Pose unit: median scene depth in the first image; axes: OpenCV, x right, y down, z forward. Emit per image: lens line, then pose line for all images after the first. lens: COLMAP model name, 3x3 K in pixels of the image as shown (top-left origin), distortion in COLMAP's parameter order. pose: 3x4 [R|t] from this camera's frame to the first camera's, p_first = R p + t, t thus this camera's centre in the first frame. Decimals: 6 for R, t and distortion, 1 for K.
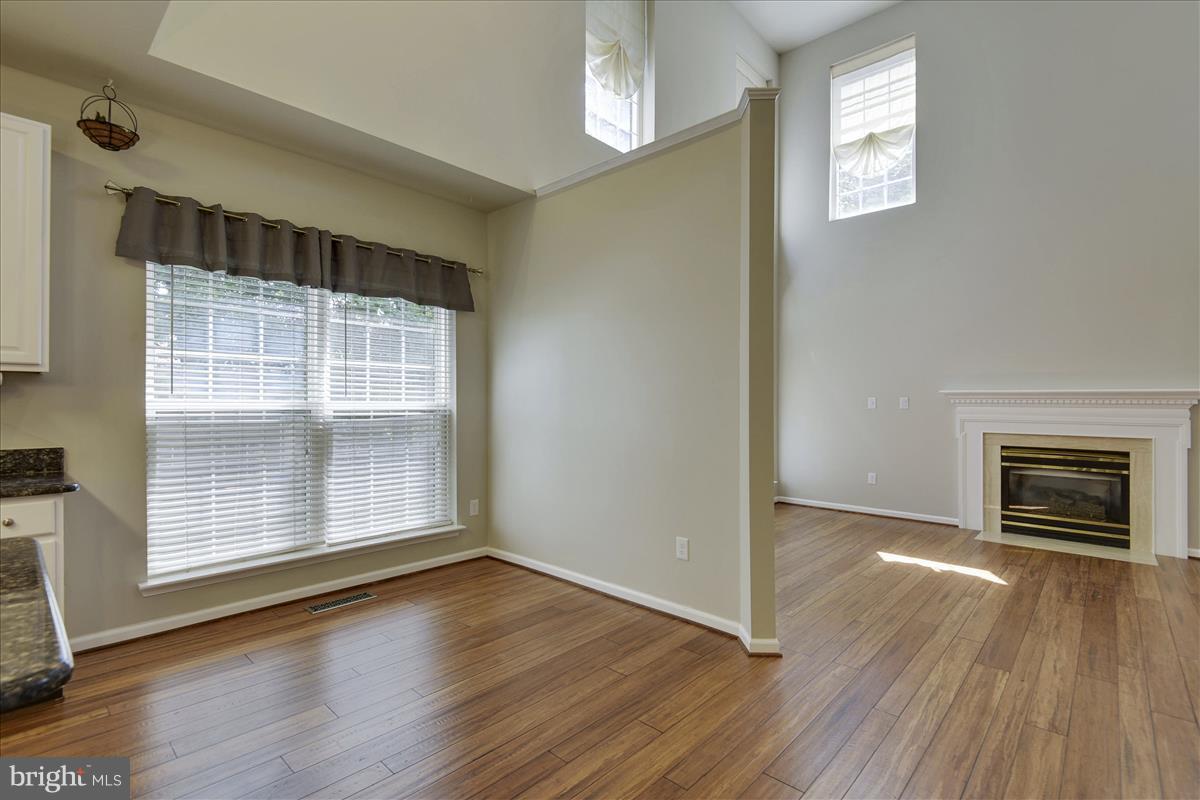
lens RADIAL K [[549.5, 0, 598.3], [0, 549.5, 403.3], [0, 0, 1]] dist [-0.000121, -0.000846]
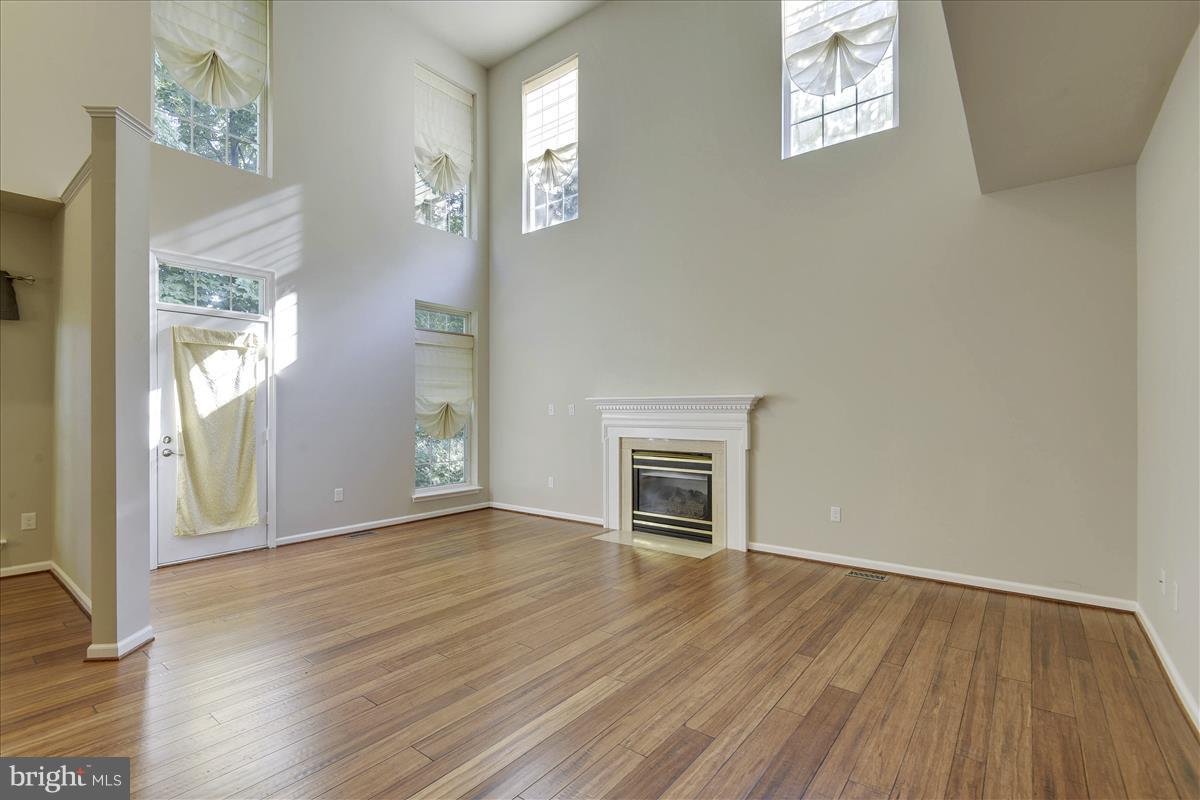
lens RADIAL K [[550.3, 0, 600.0], [0, 550.3, 409.4], [0, 0, 1]] dist [0.001751, -0.000273]
pose [[0.996339, -0.007908, 0.085123, 0.787744], [0.007943, 0.999968, -0.000065, -0.000082], [-0.085120, 0.000741, 0.996370, -0.070225]]
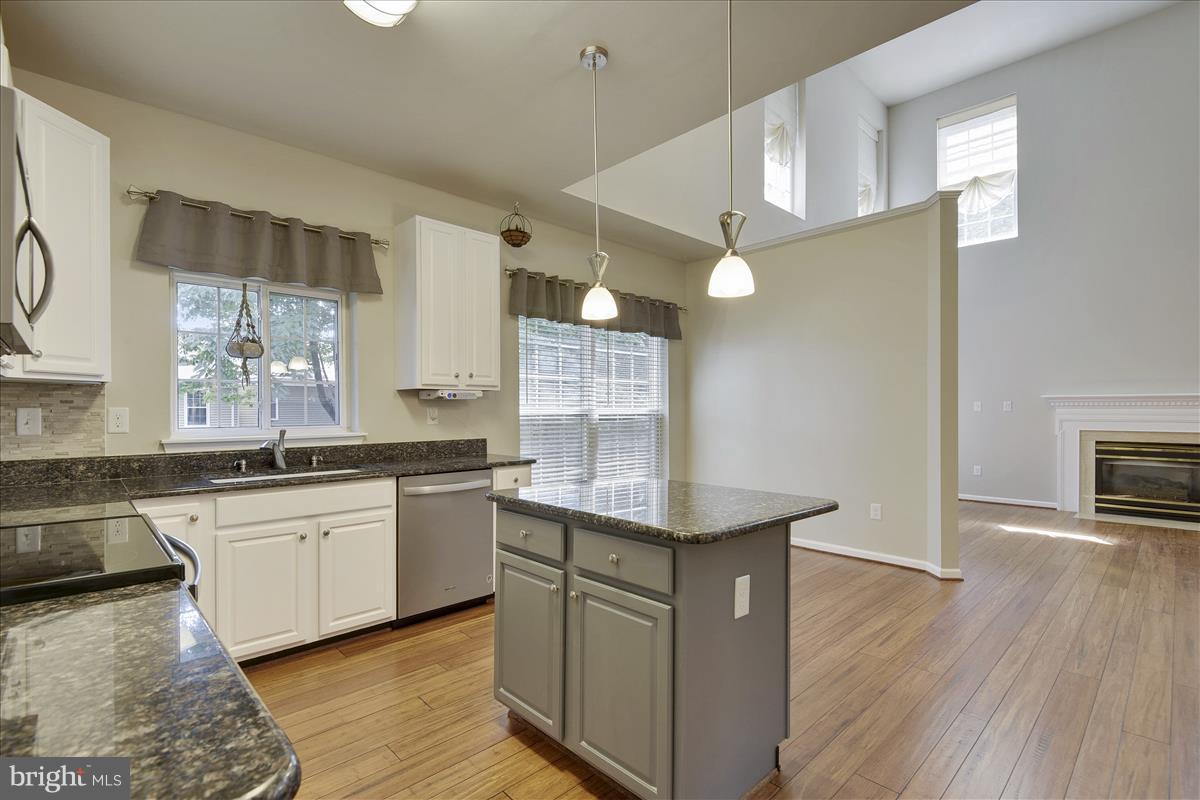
lens RADIAL K [[552.7, 0, 594.2], [0, 552.7, 413.4], [0, 0, 1]] dist [-0.011767, 0.000582]
pose [[0.997664, -0.005855, -0.068064, -0.381573], [0.006633, 0.999915, 0.011211, -0.005883], [0.067992, -0.011636, 0.997618, -0.367575]]
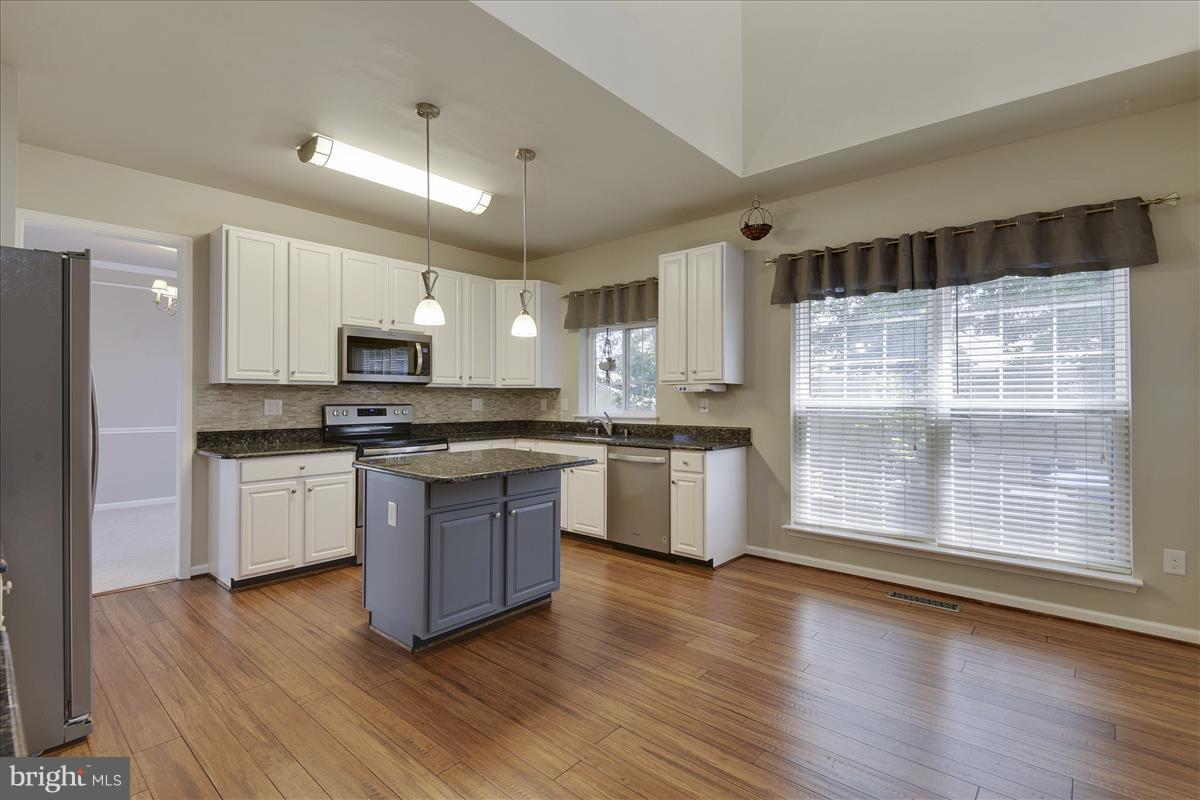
lens RADIAL K [[559.3, 0, 605.2], [0, 559.3, 393.9], [0, 0, 1]] dist [0.001947, -0.000068]
pose [[0.032270, -0.014617, -0.999372, 0.466646], [0.001701, 0.999892, -0.014570, 0.000403], [0.999478, -0.001230, 0.032292, 0.343136]]
